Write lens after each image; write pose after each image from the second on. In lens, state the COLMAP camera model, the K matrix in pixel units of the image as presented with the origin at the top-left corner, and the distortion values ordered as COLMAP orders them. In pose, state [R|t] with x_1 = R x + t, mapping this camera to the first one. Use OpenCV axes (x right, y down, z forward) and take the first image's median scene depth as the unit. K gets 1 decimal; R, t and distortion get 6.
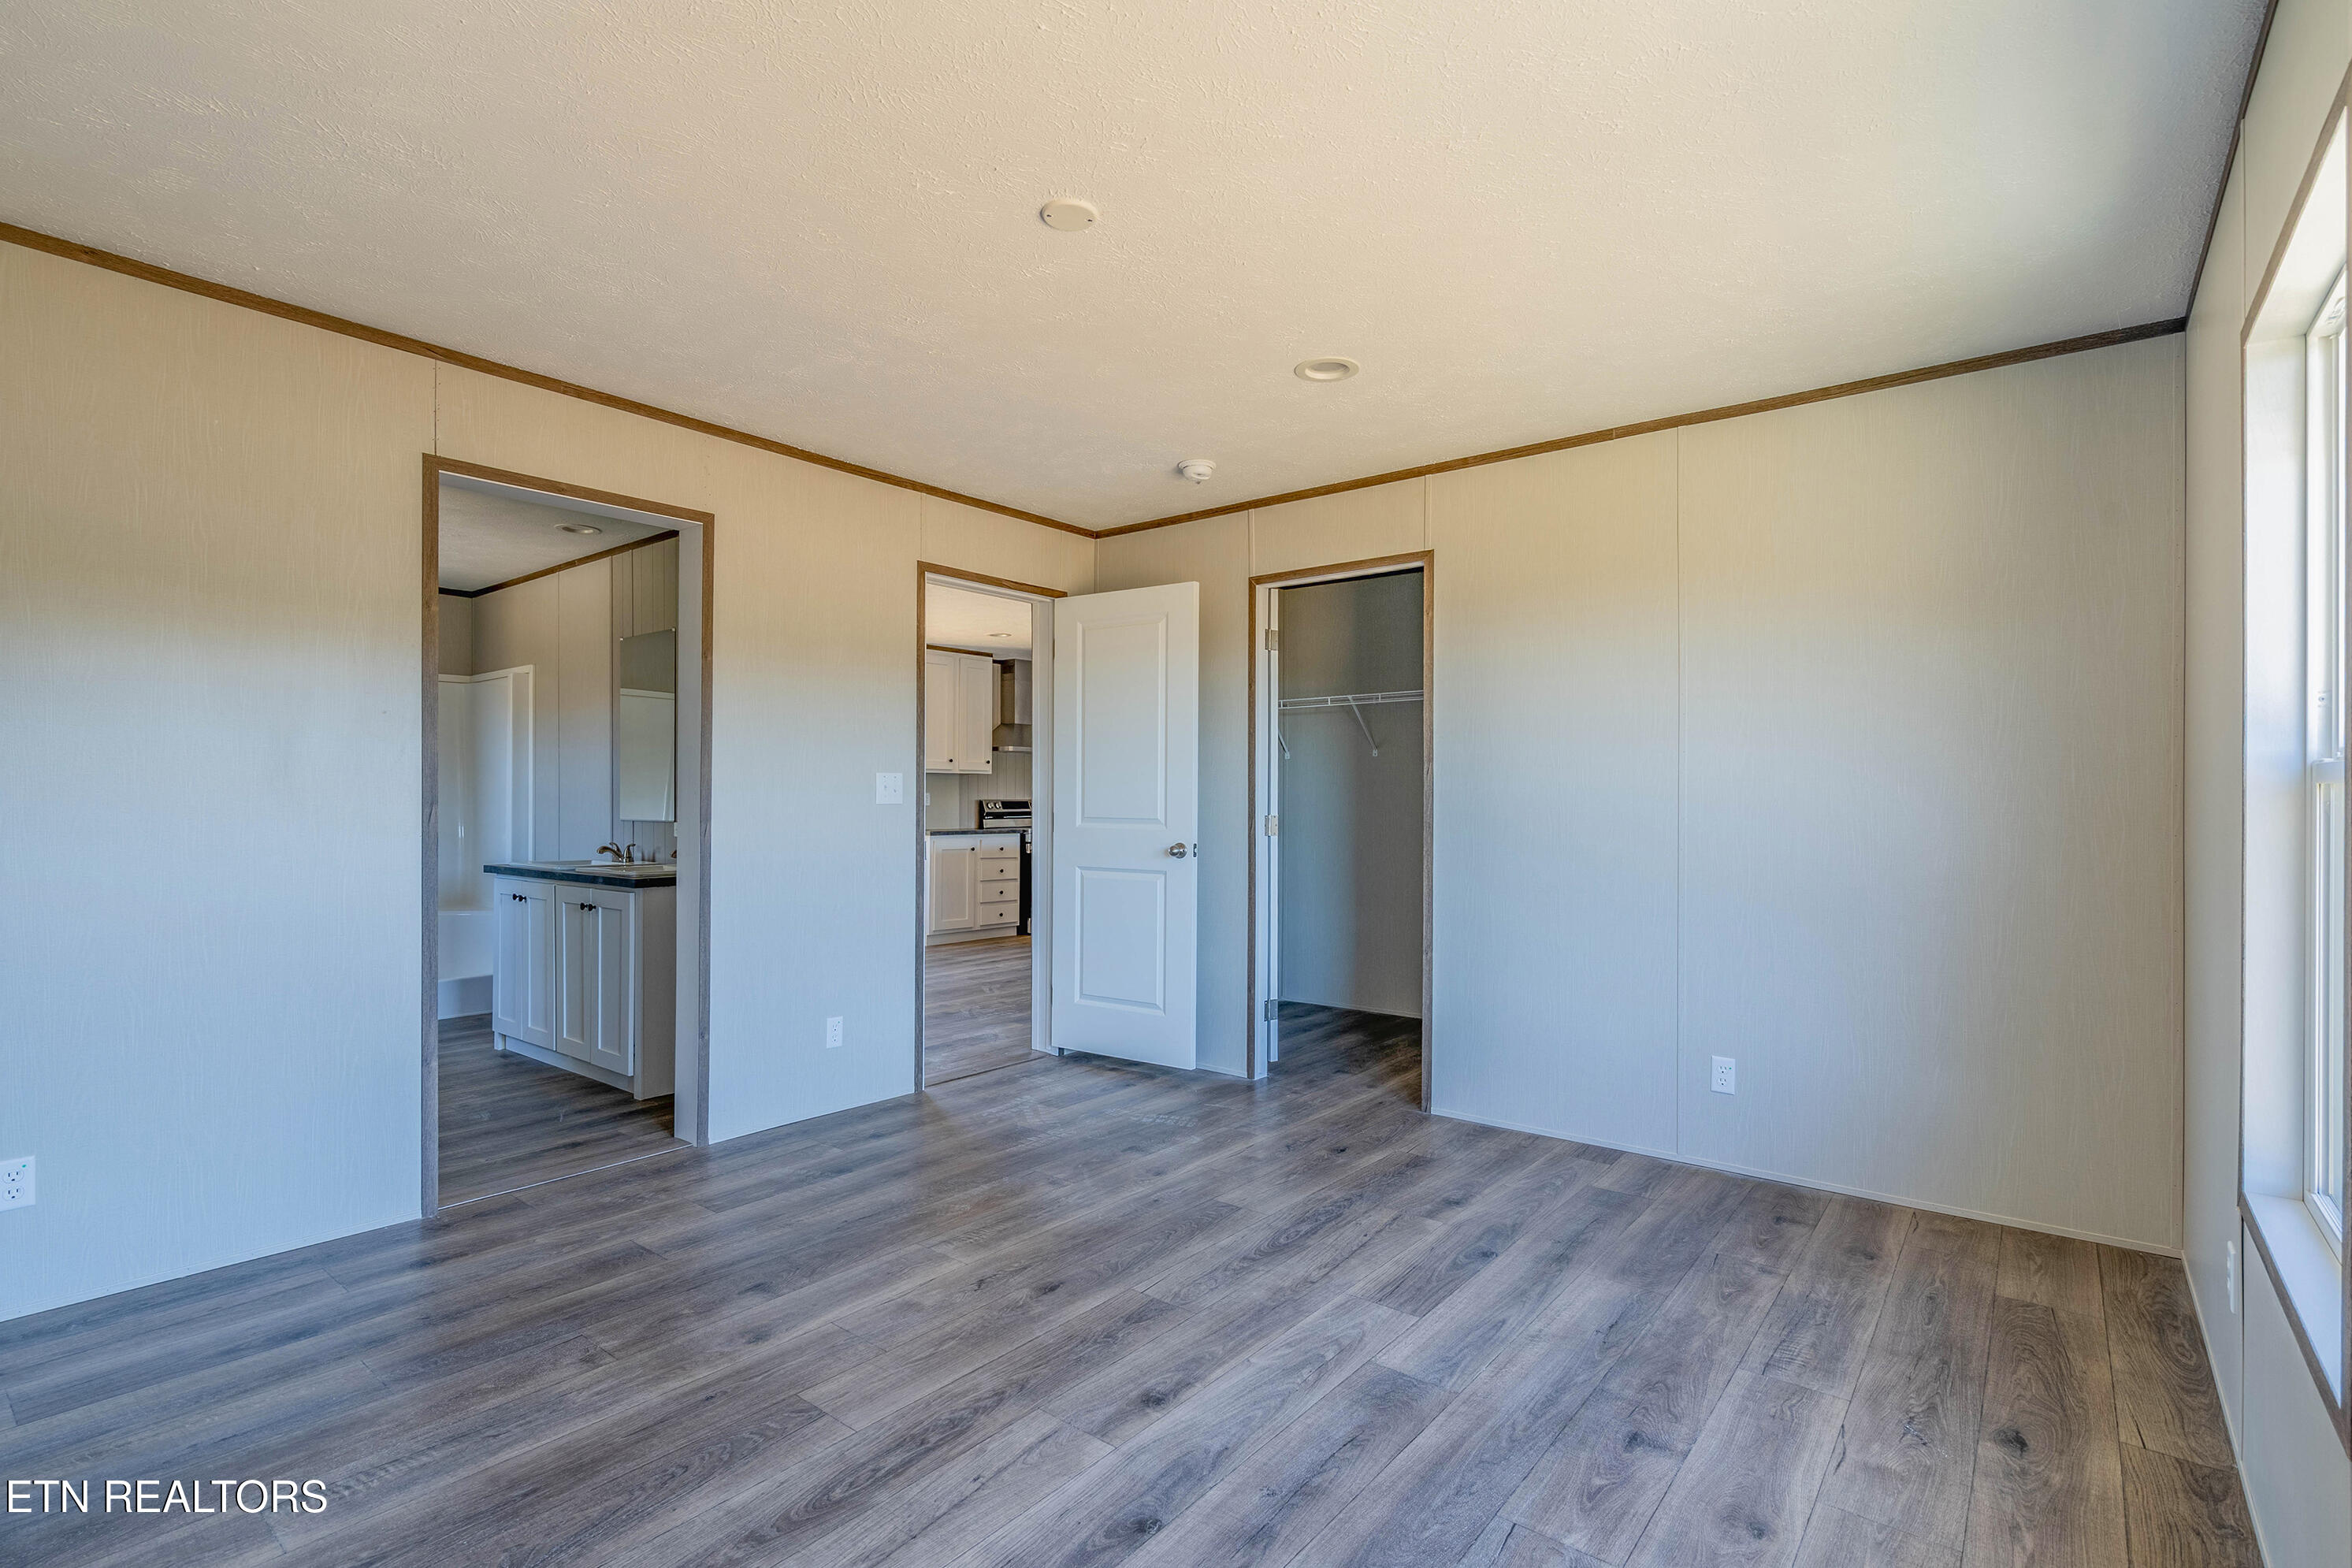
lens RADIAL K [[1104.9, 0, 1182.7], [0, 1104.9, 799.1], [0, 0, 1]] dist [-0.008527, 0.003735]
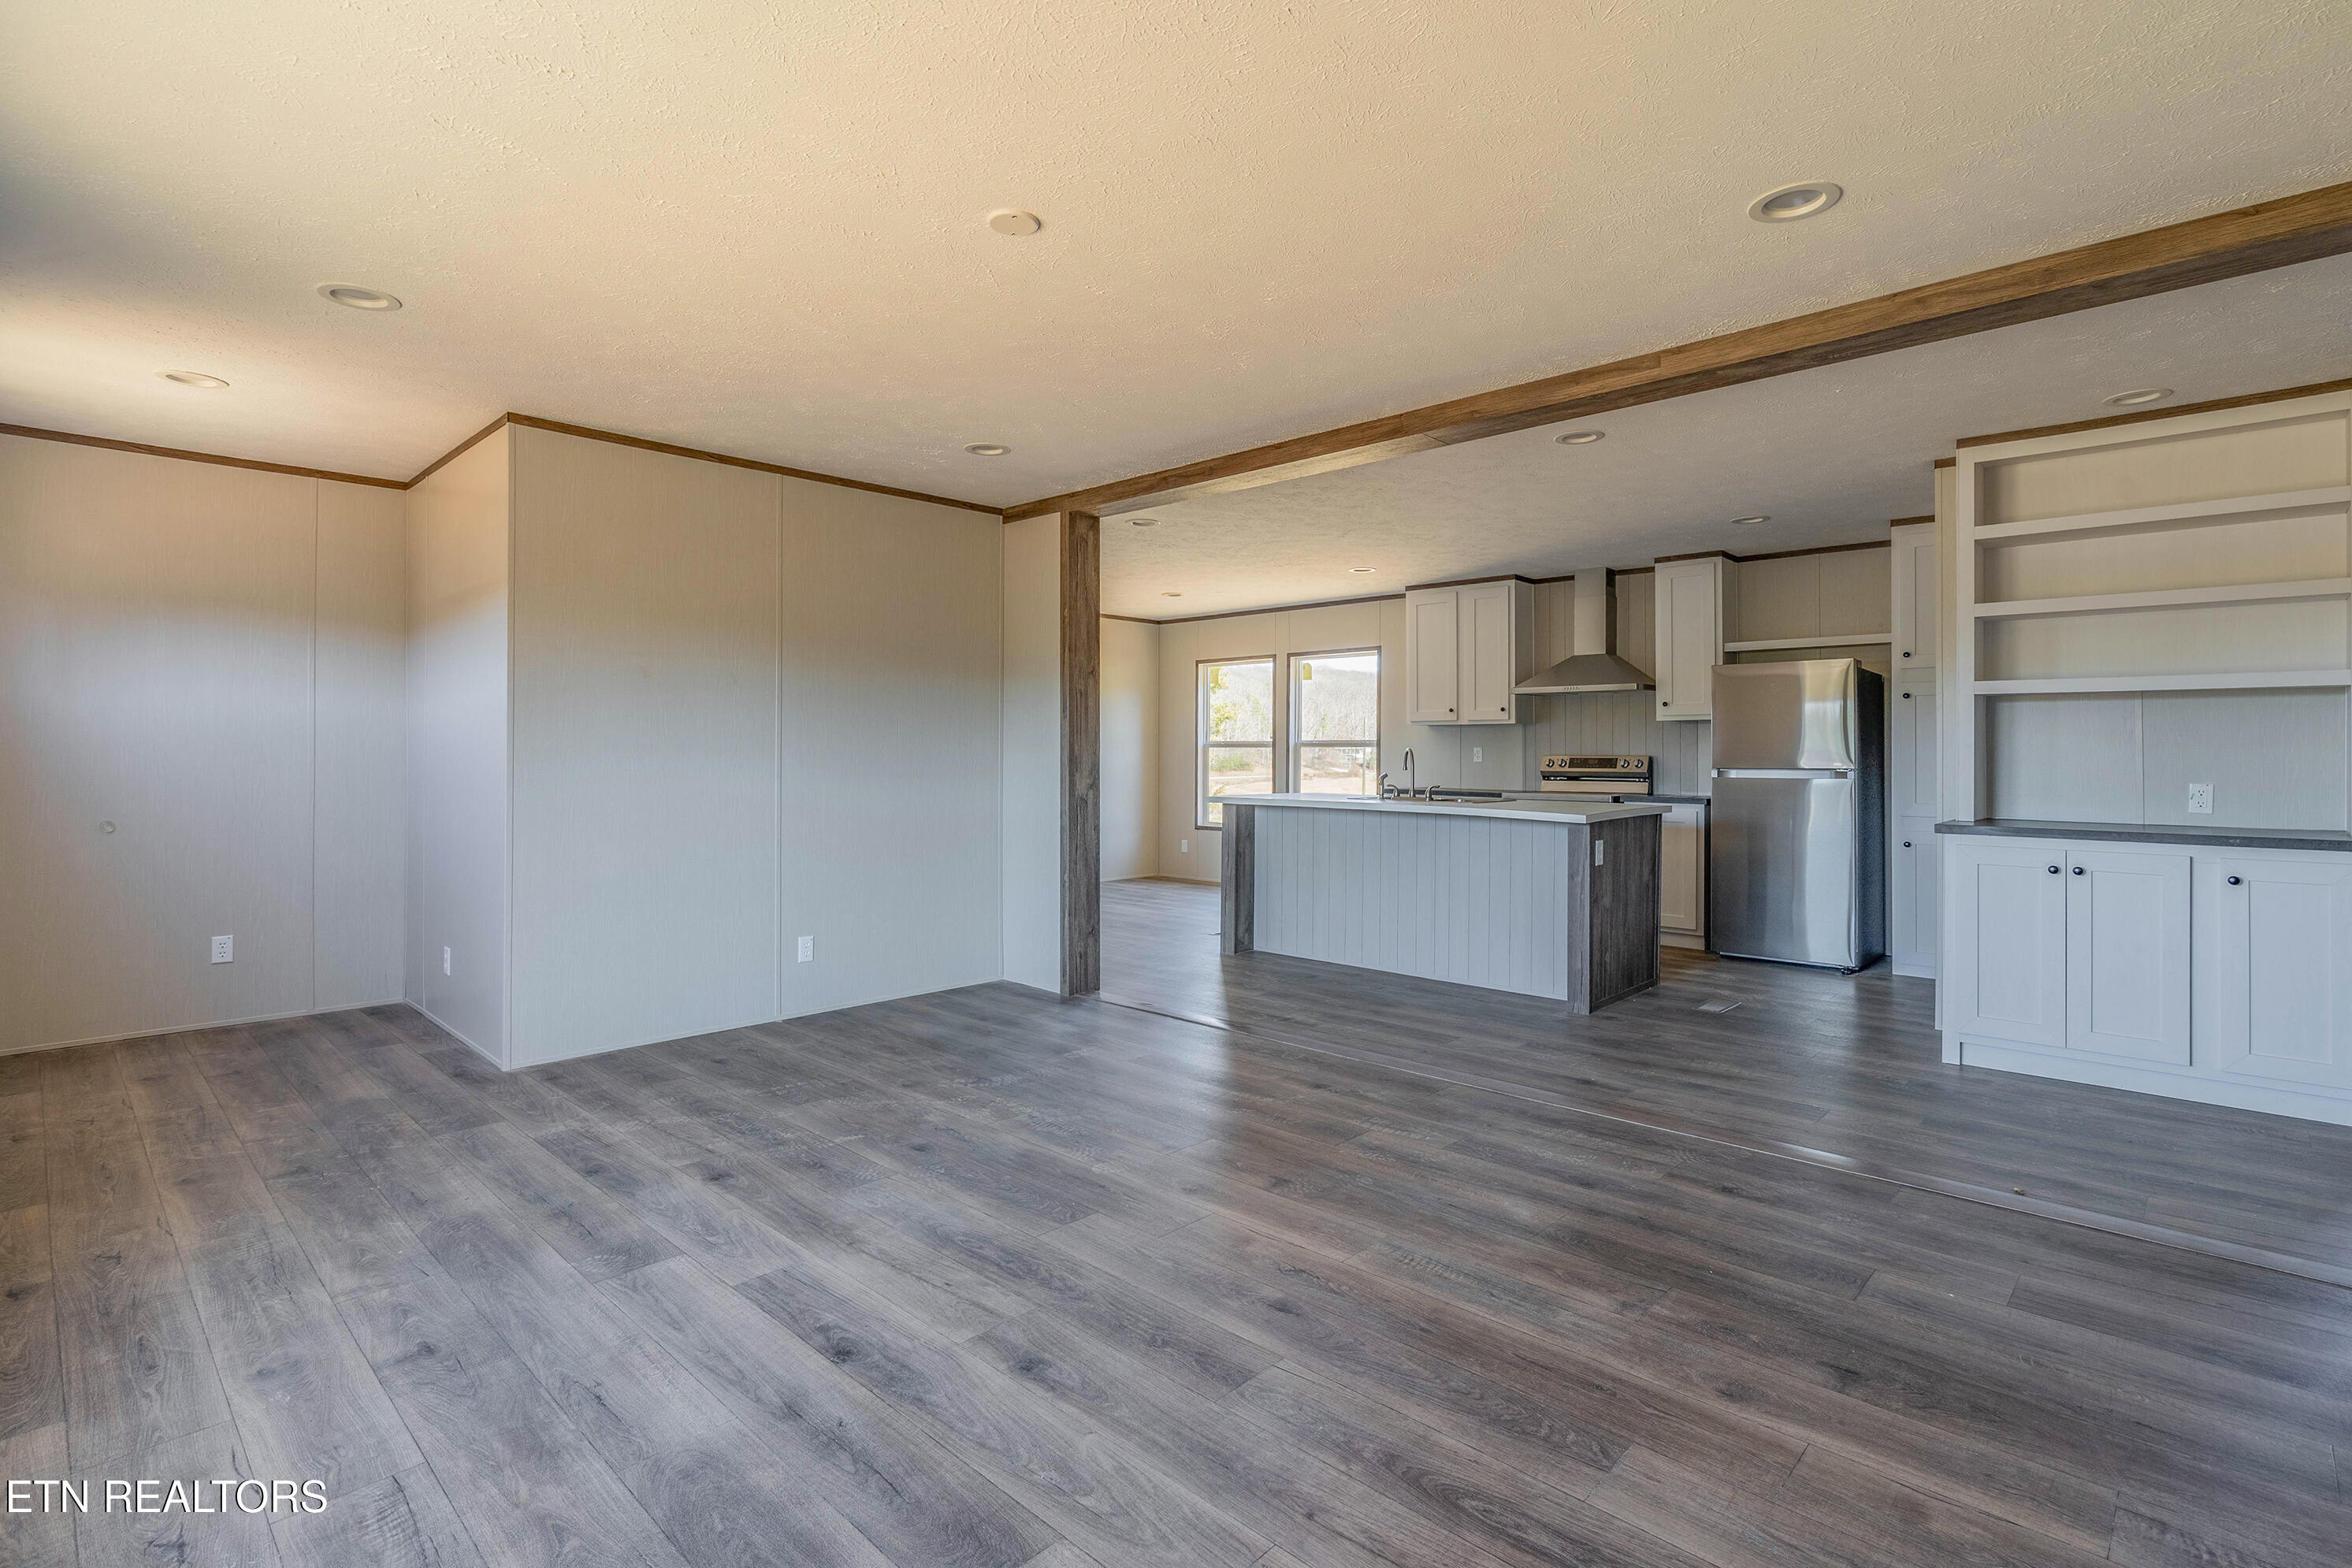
lens RADIAL K [[1104.9, 0, 1177.7], [0, 1104.9, 713.9], [0, 0, 1]] dist [-0.008527, 0.003735]
pose [[-0.090850, -0.040337, -0.995047, 0.778130], [-0.003486, 0.999186, -0.040187, 0.004815], [0.995858, -0.000183, -0.090917, 0.991698]]
